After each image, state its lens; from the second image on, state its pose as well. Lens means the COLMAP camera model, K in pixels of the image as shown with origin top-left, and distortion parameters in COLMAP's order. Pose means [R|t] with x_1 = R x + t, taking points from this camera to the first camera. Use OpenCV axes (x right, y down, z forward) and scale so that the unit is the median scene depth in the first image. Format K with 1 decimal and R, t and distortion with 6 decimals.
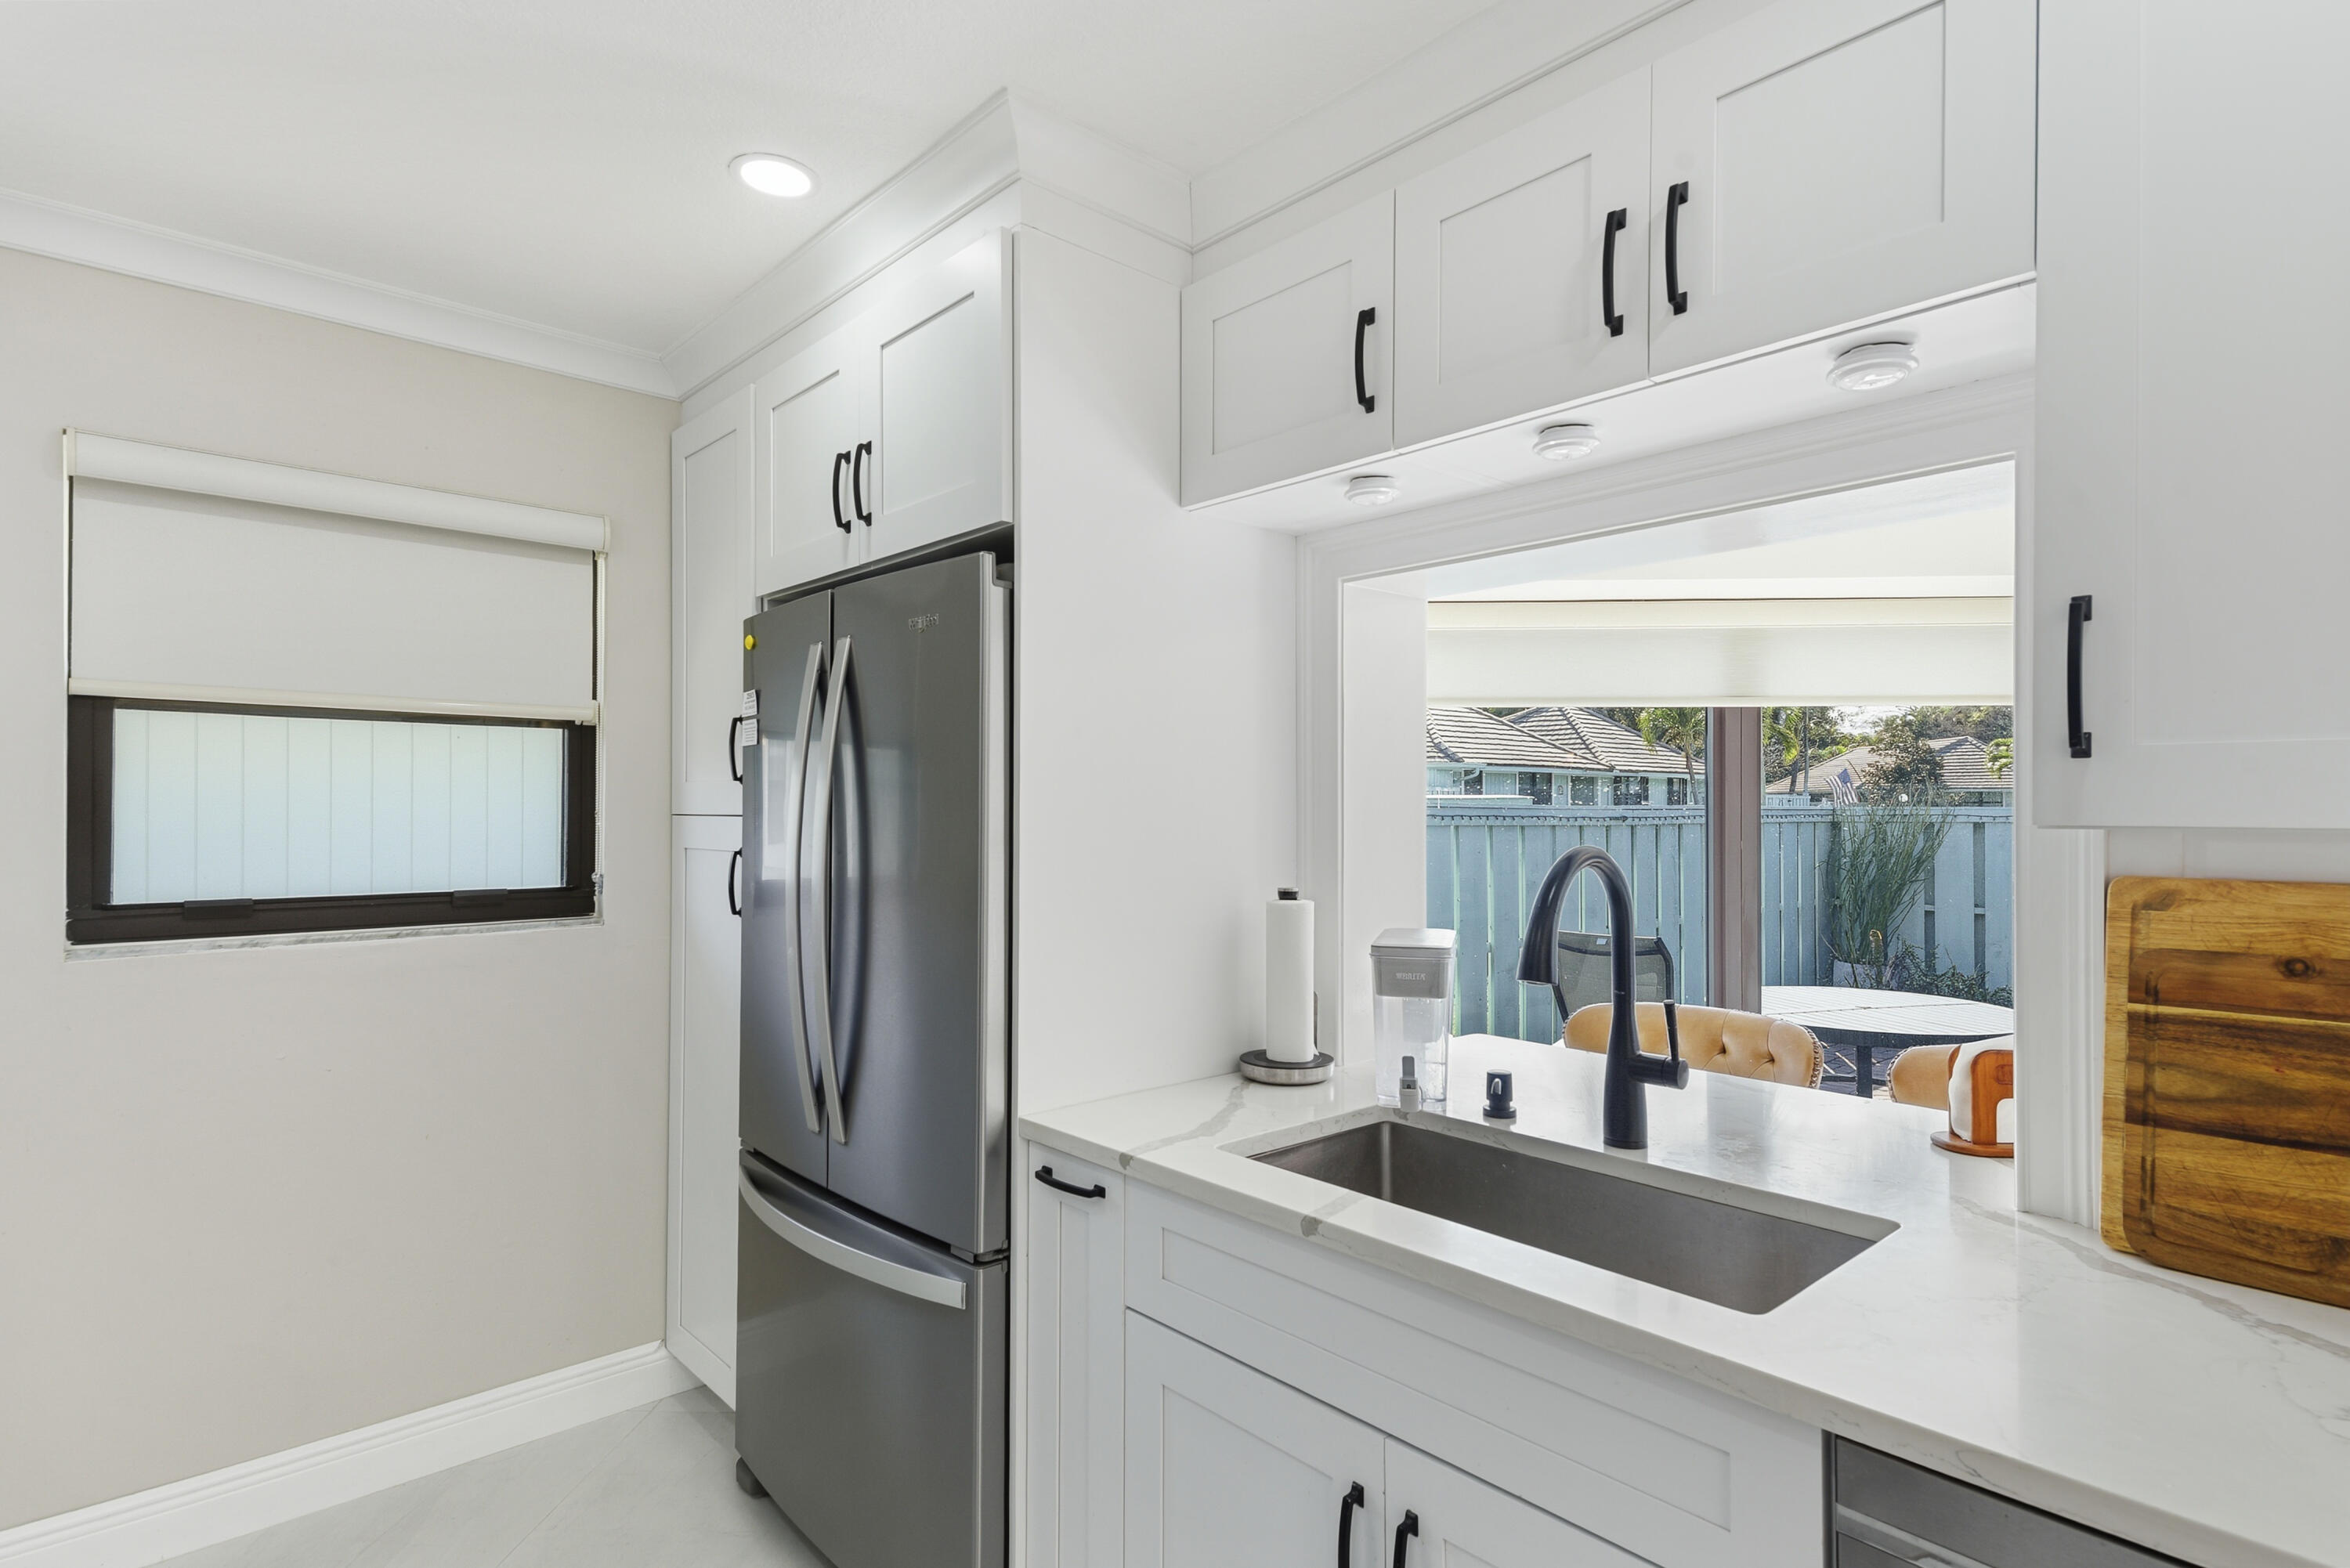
lens RADIAL K [[1198.0, 0, 1173.7], [0, 1198.0, 797.5], [0, 0, 1]] dist [0.030961, -0.006255]
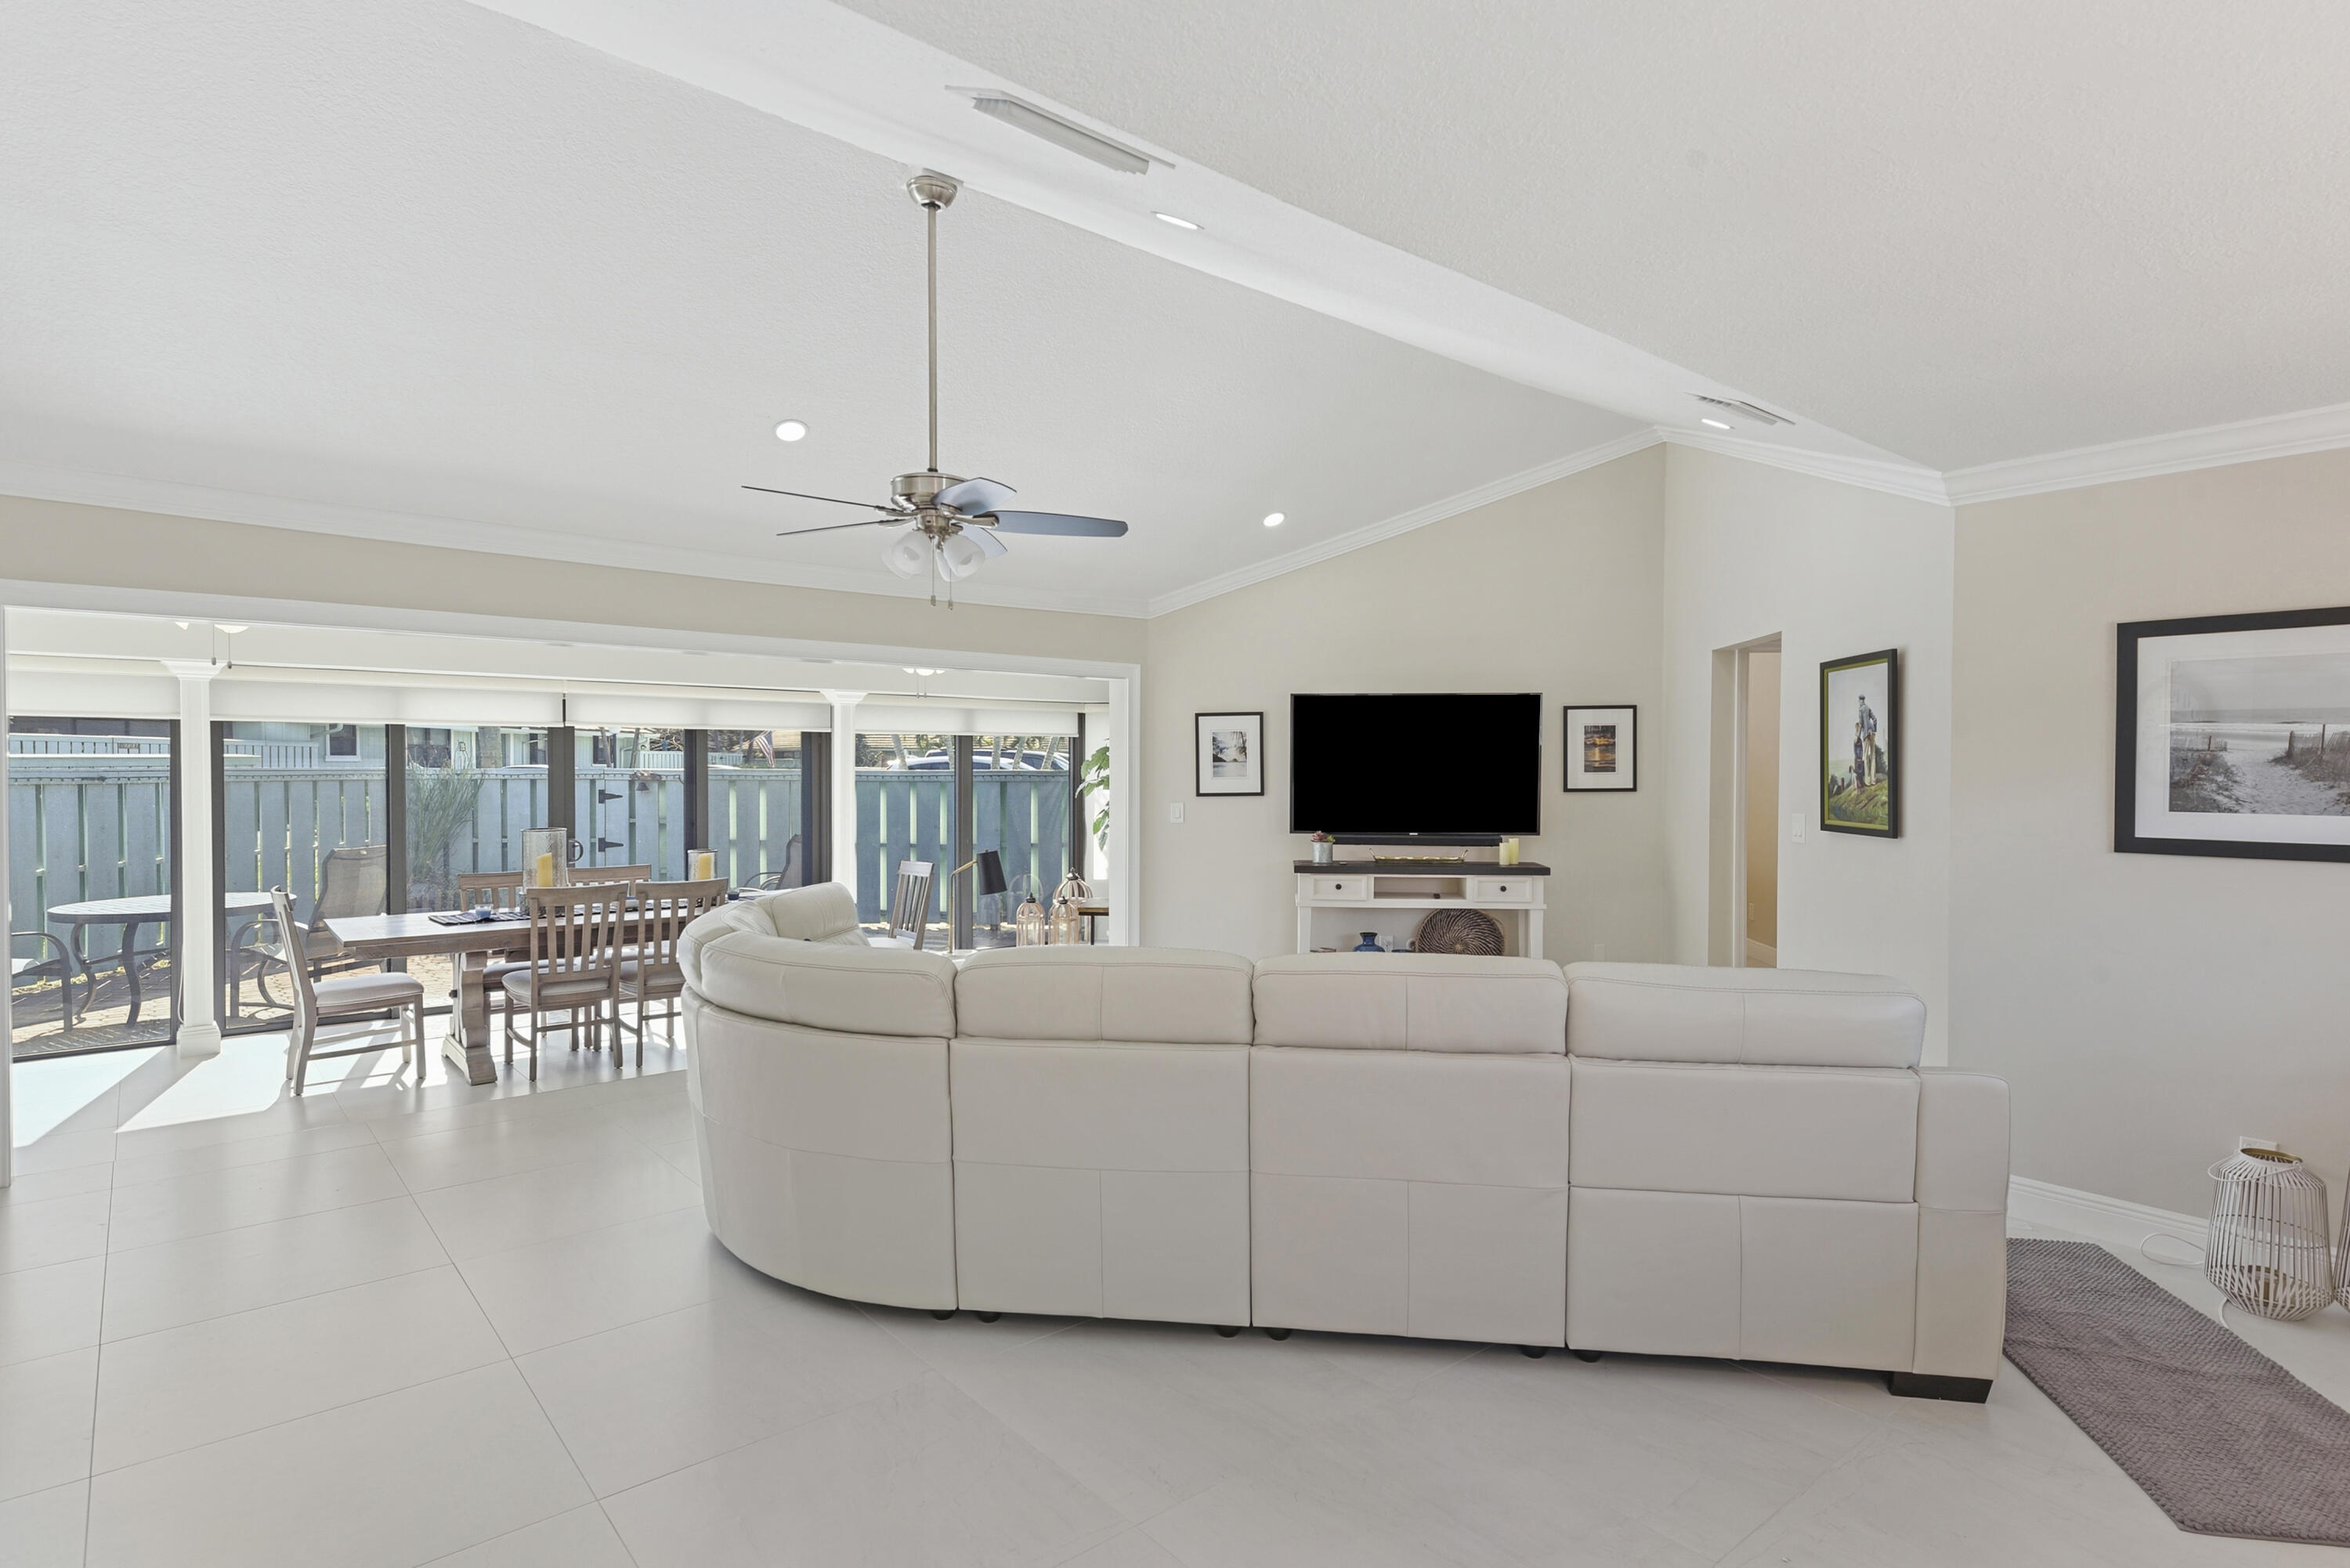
lens RADIAL K [[1198.0, 0, 1187.2], [0, 1198.0, 783.5], [0, 0, 1]] dist [0.030961, -0.006255]
pose [[0.719920, -0.008420, 0.694006, 0.884131], [-0.009565, 0.999711, 0.022051, -0.047342], [-0.693991, -0.022513, 0.719632, -2.101800]]
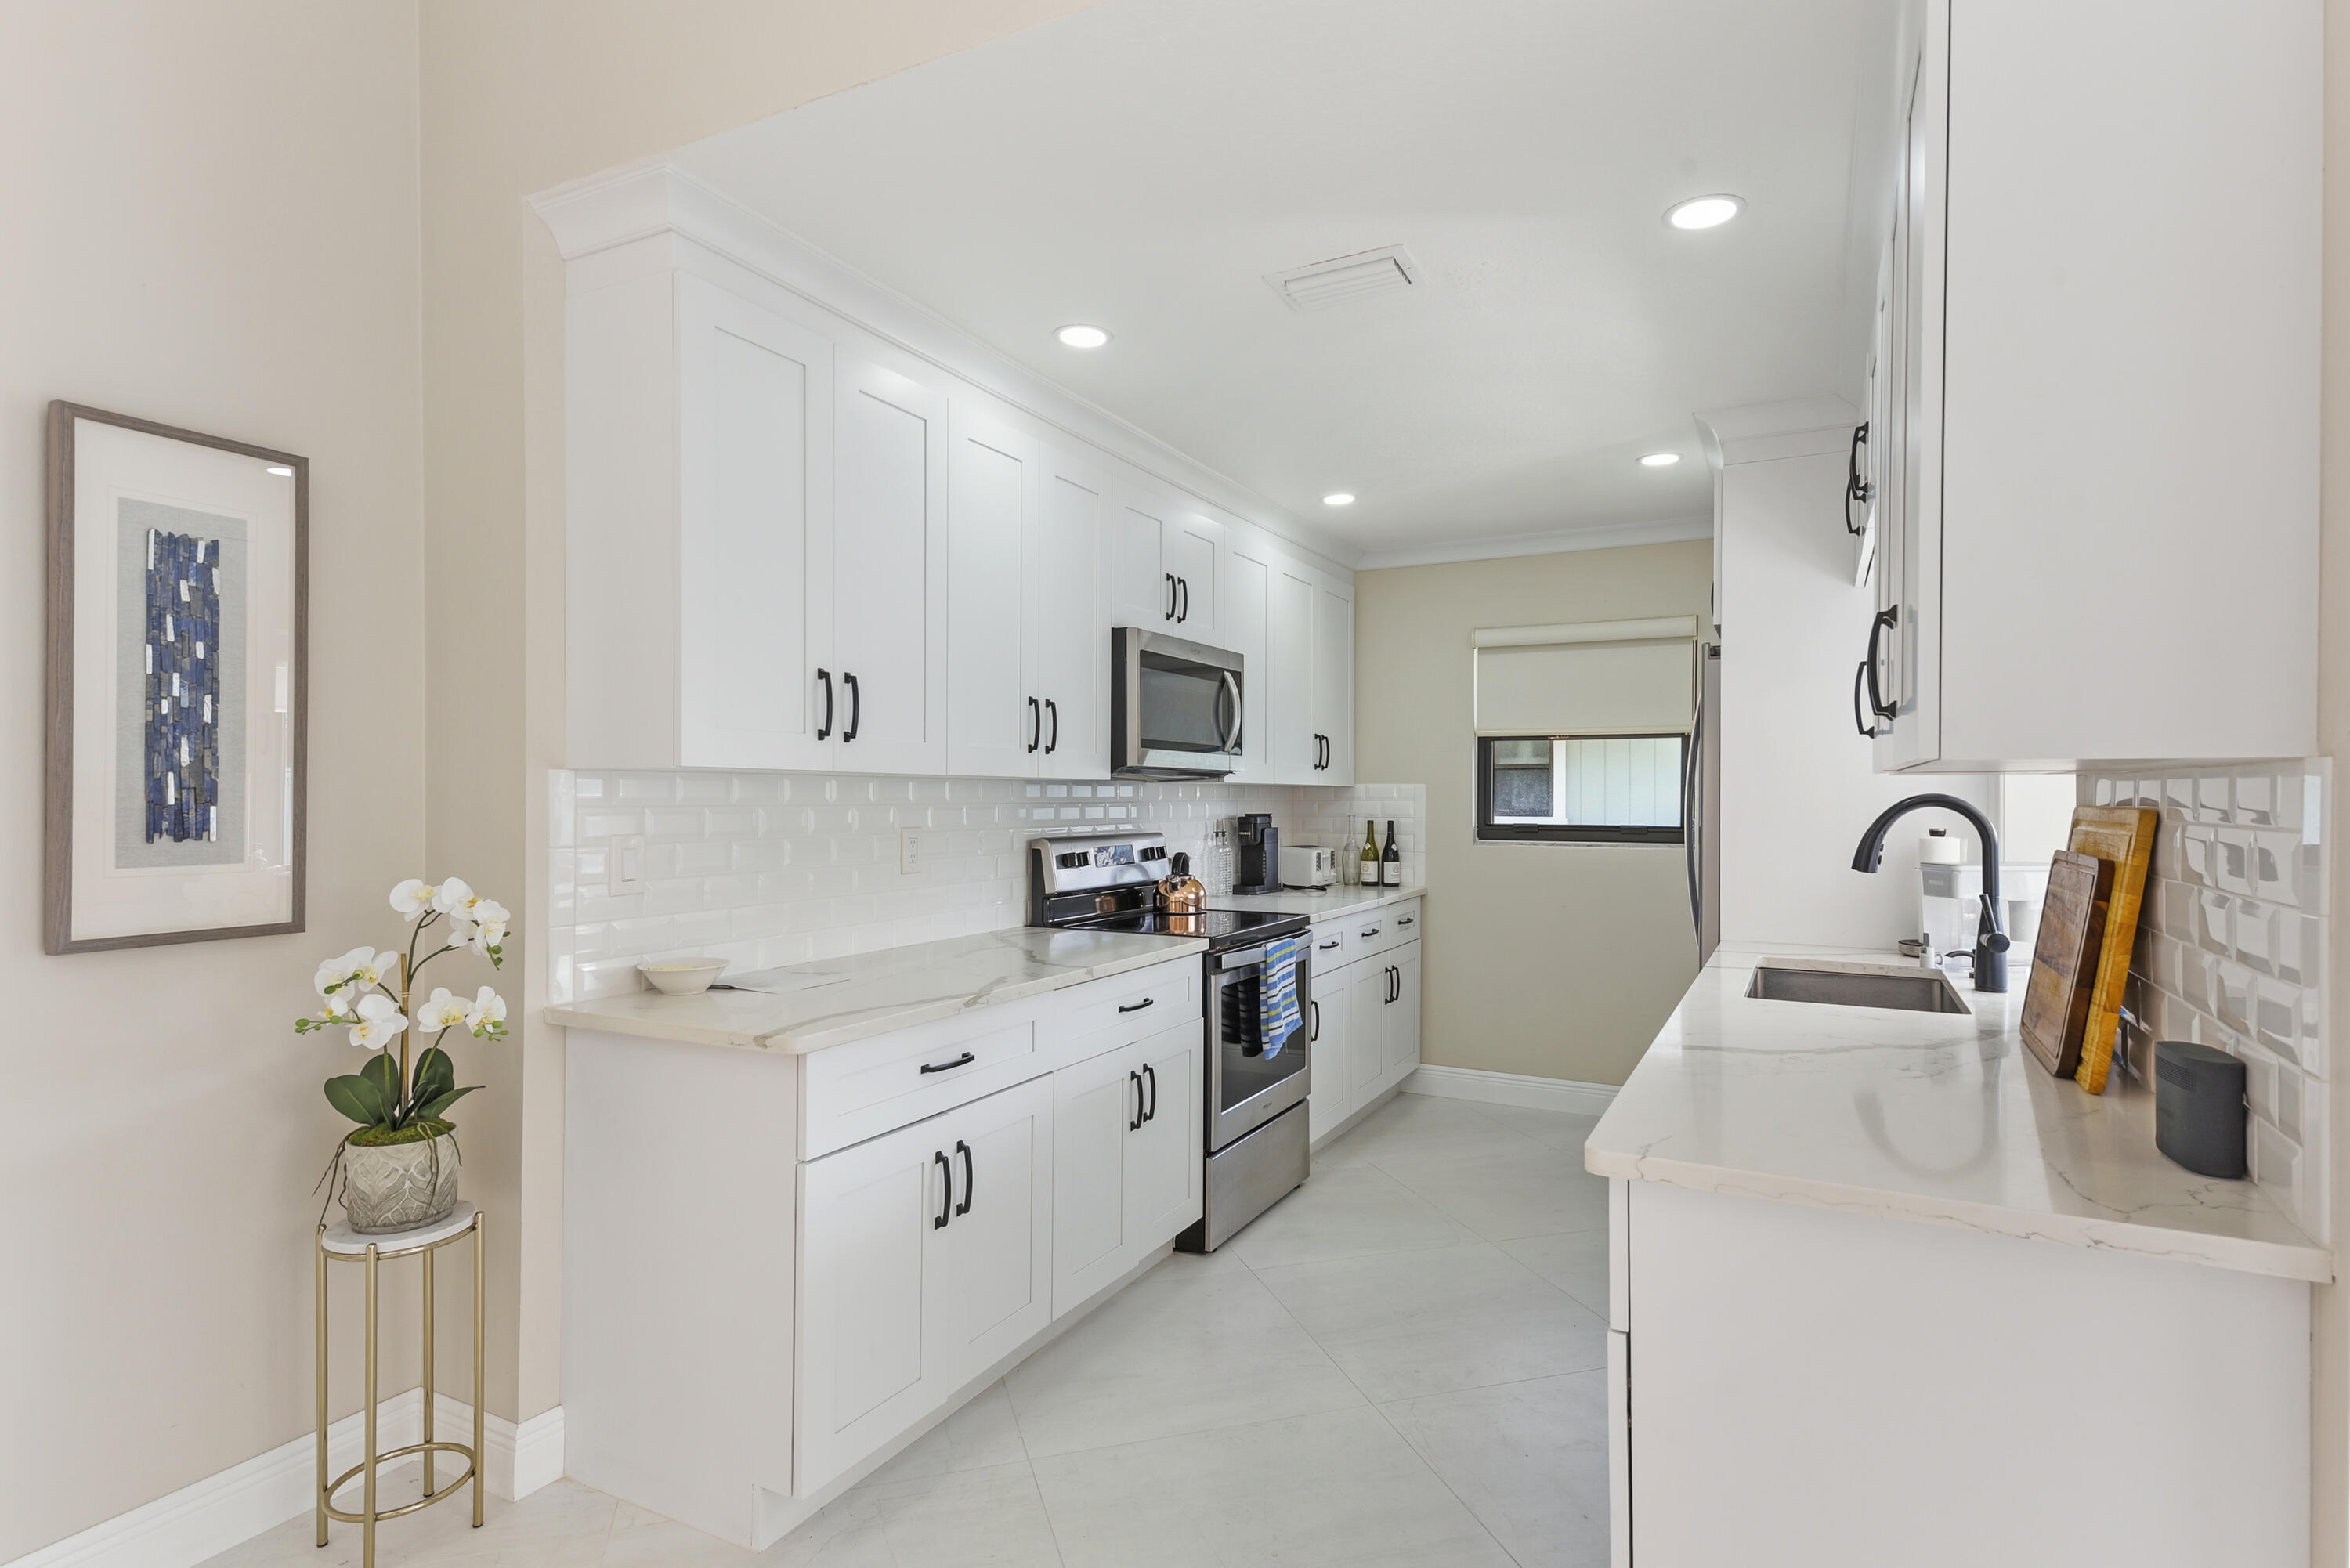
lens RADIAL K [[1198.0, 0, 1186.6], [0, 1198.0, 785.6], [0, 0, 1]] dist [0.030961, -0.006255]
pose [[0.351744, -0.007768, -0.936064, 1.004663], [0.006776, 0.999960, -0.005752, 0.021580], [0.936072, -0.004320, 0.351783, -0.333069]]
